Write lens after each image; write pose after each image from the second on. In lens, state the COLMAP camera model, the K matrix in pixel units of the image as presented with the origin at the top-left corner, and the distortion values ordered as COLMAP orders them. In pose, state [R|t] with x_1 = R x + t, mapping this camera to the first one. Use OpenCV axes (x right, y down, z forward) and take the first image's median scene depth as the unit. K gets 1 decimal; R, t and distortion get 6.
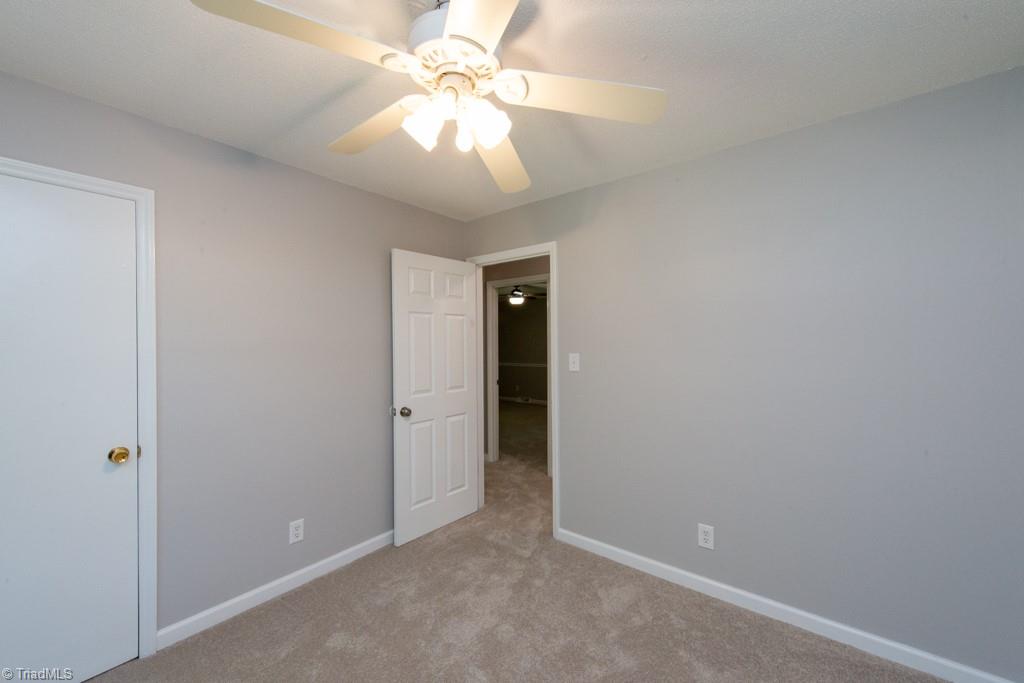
lens RADIAL K [[413.1, 0, 507.9], [0, 413.1, 341.8], [0, 0, 1]] dist [0.002173, 0.000186]
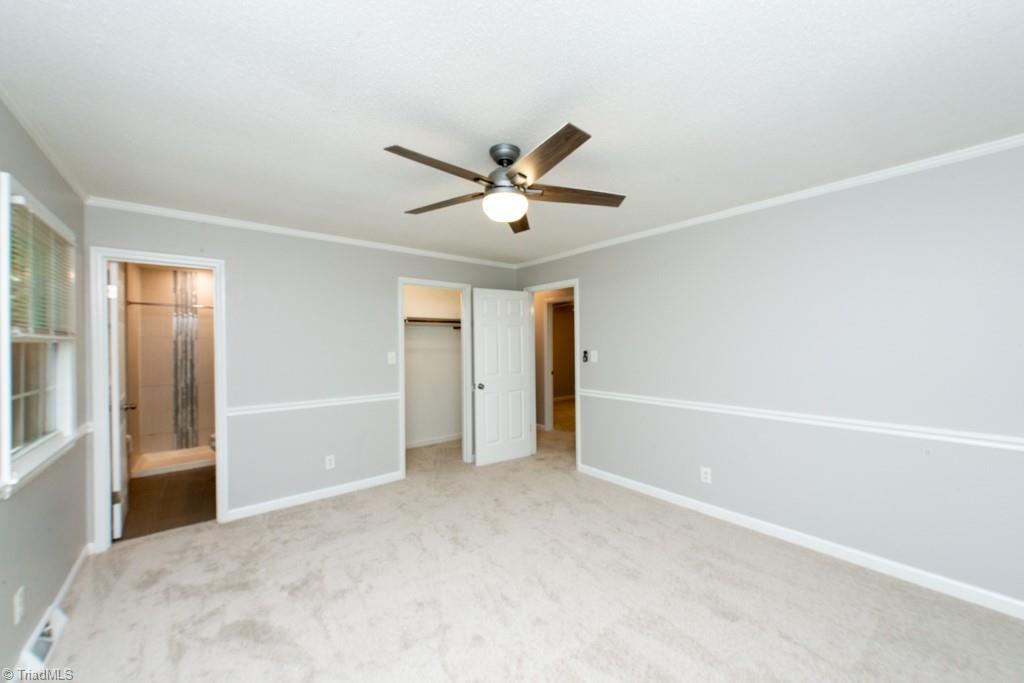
lens RADIAL K [[395.9, 0, 502.9], [0, 395.9, 342.4], [0, 0, 1]] dist [-0.000791, -0.000015]
pose [[0.956327, -0.005646, -0.292245, 0.286209], [0.006344, 0.999979, 0.001441, -0.007182], [0.292231, -0.003232, 0.956342, -0.467819]]
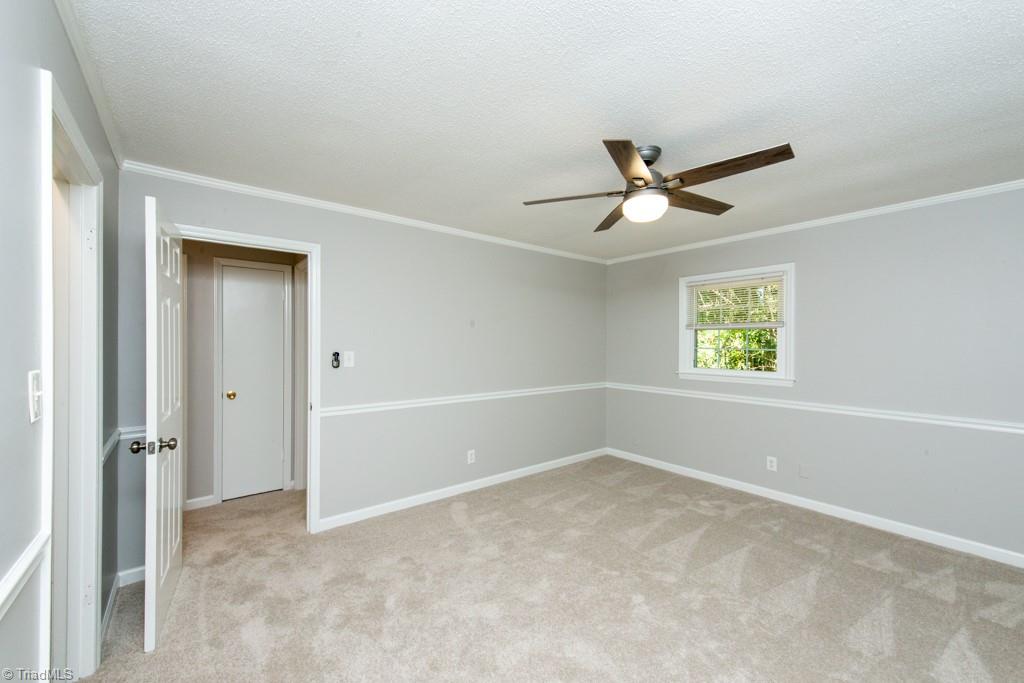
lens RADIAL K [[399.0, 0, 531.4], [0, 399.0, 342.1], [0, 0, 1]] dist [0.000393, -0.000135]
pose [[0.252775, 0.004869, 0.967513, -0.688165], [-0.010387, 0.999943, -0.002318, -0.000956], [-0.967469, -0.009463, 0.252811, 0.241722]]
